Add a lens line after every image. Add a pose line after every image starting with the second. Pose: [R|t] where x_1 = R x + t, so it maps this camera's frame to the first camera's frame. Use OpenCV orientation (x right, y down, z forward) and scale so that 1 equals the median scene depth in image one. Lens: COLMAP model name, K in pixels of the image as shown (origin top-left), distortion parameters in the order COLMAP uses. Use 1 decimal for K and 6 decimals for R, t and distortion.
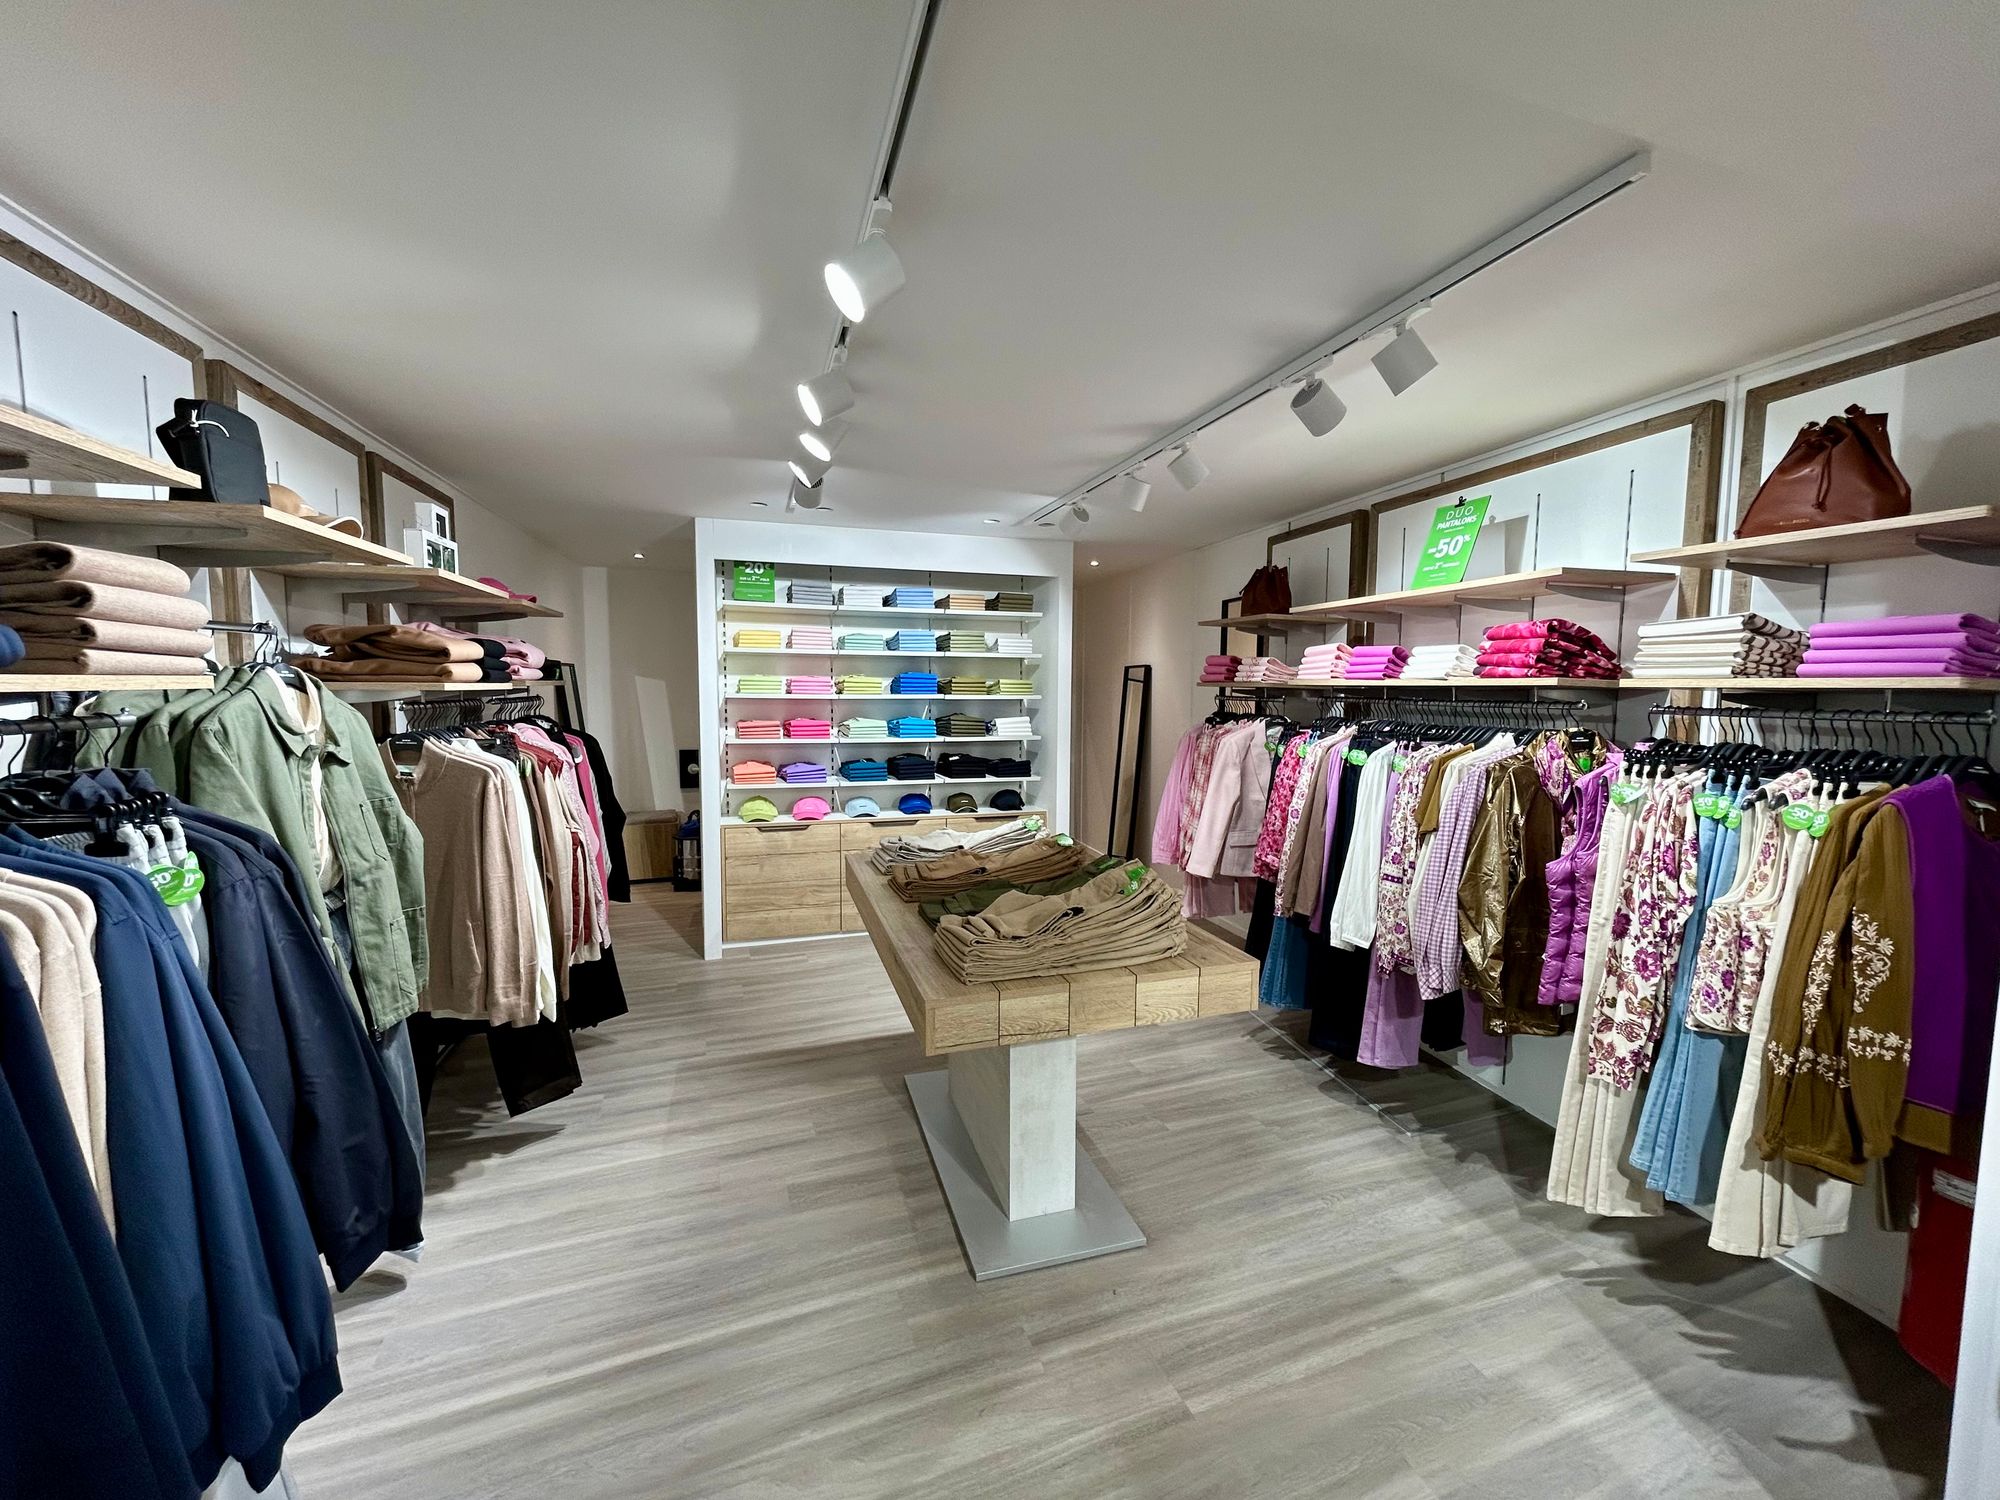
lens RADIAL K [[838.8, 0, 1000.0], [0, 838.8, 750.0], [0, 0, 1]] dist [-0.000890, -0.000039]
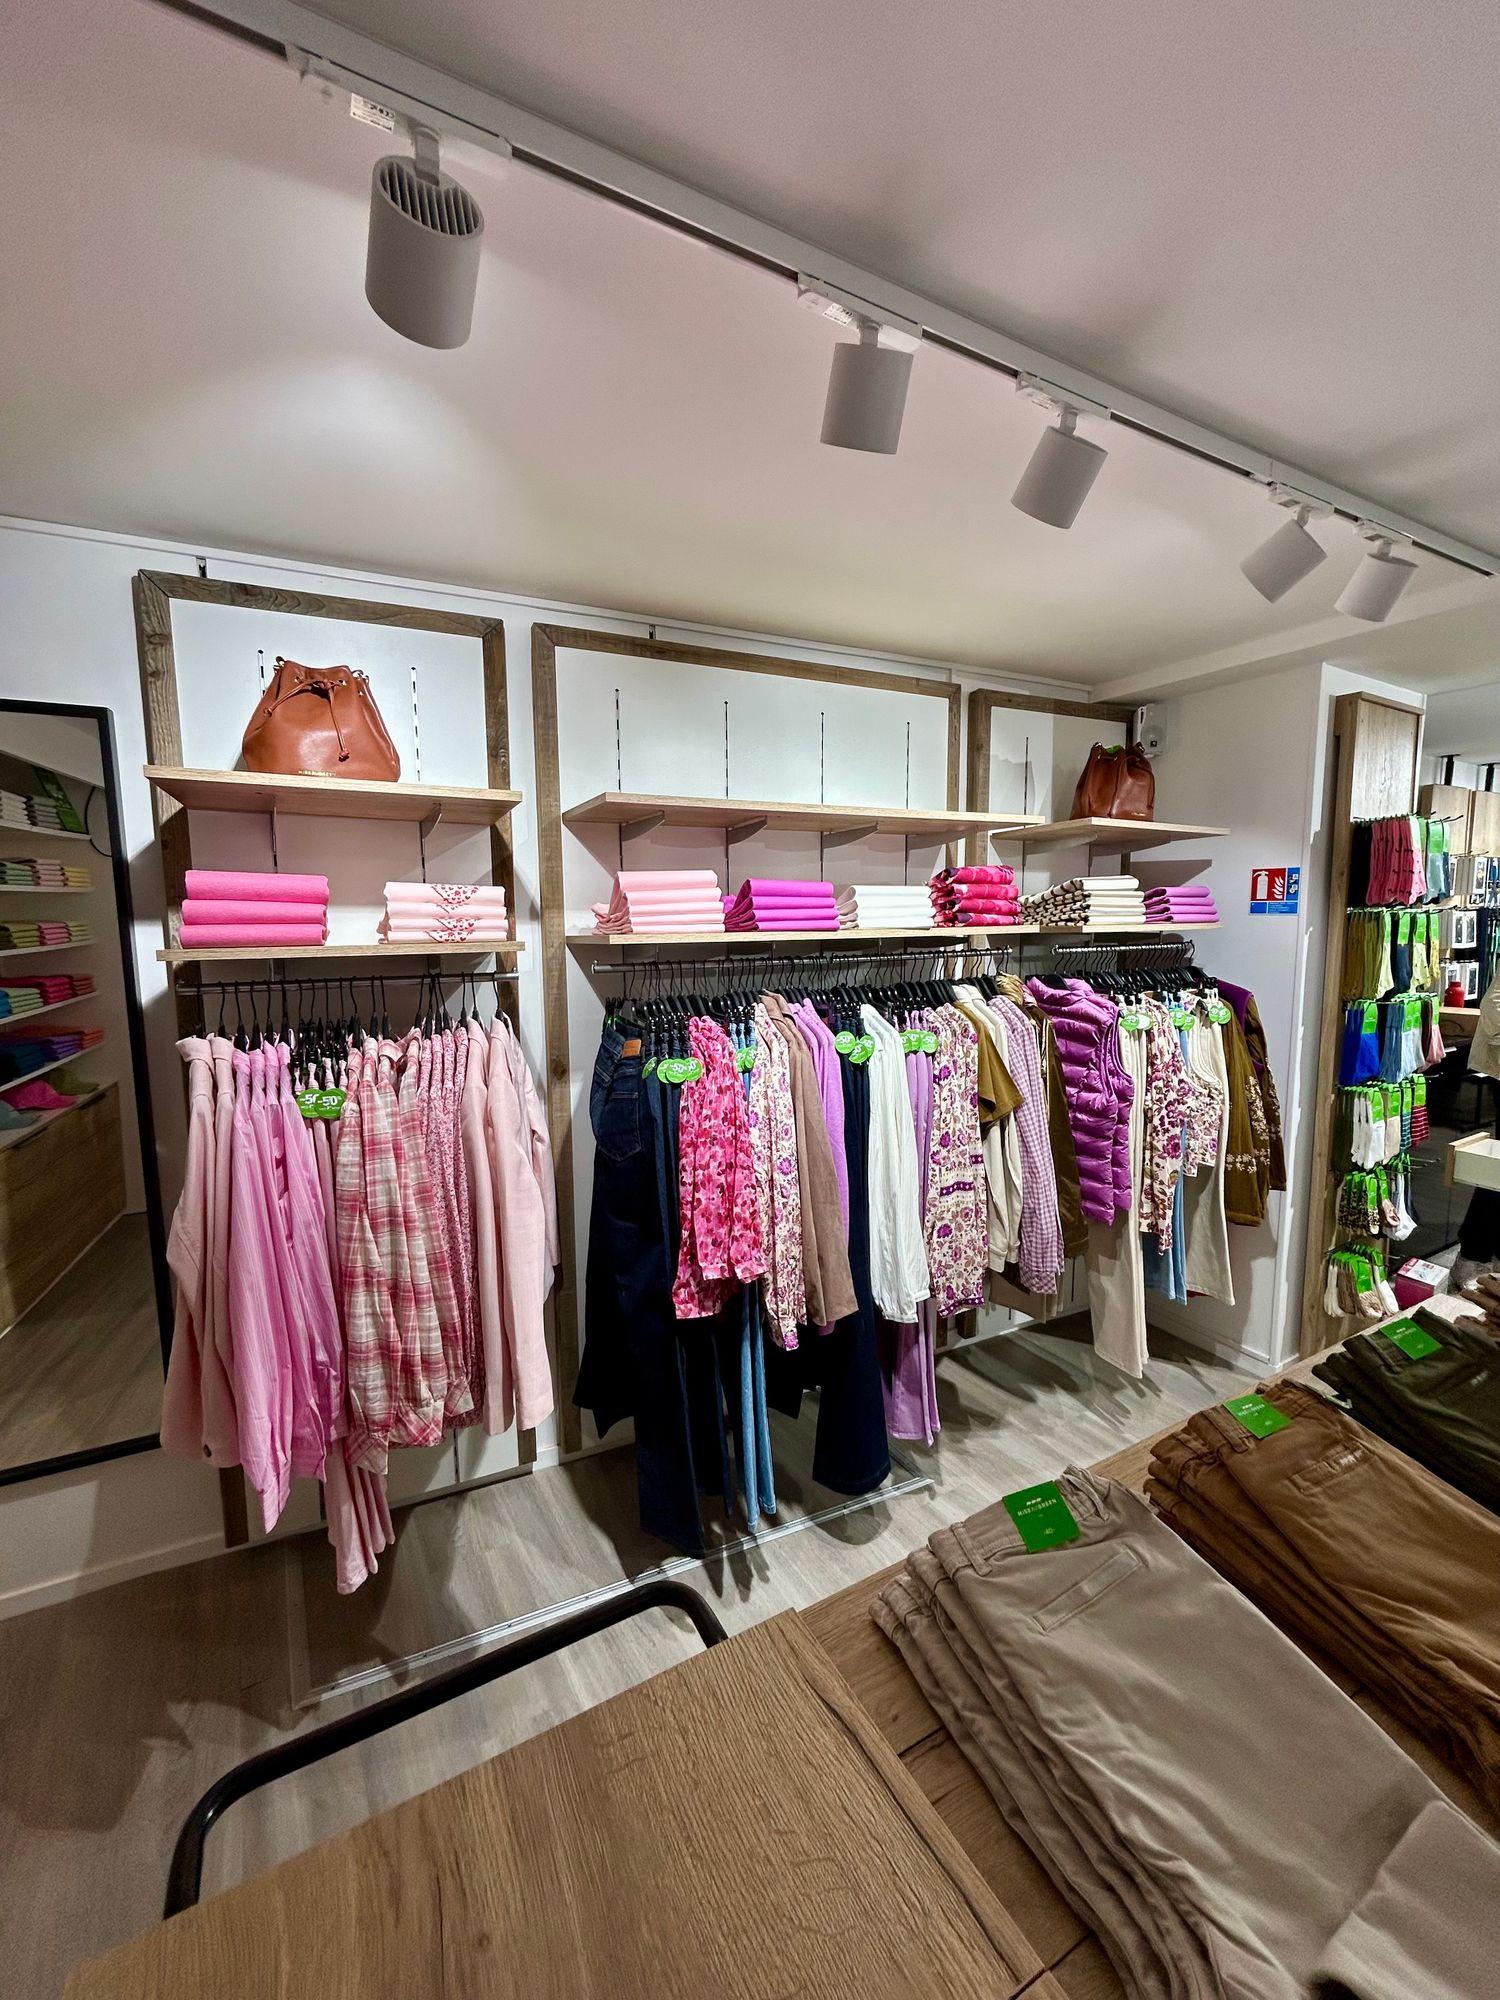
lens RADIAL K [[838.8, 0, 750.0], [0, 838.8, 1000.0], [0, 0, 1]] dist [-0.000890, -0.000039]
pose [[-0.204397, -0.117510, 0.971809, -0.256909], [0.081429, 0.987287, 0.136508, -0.154203], [-0.975495, 0.107035, -0.192230, 1.454553]]
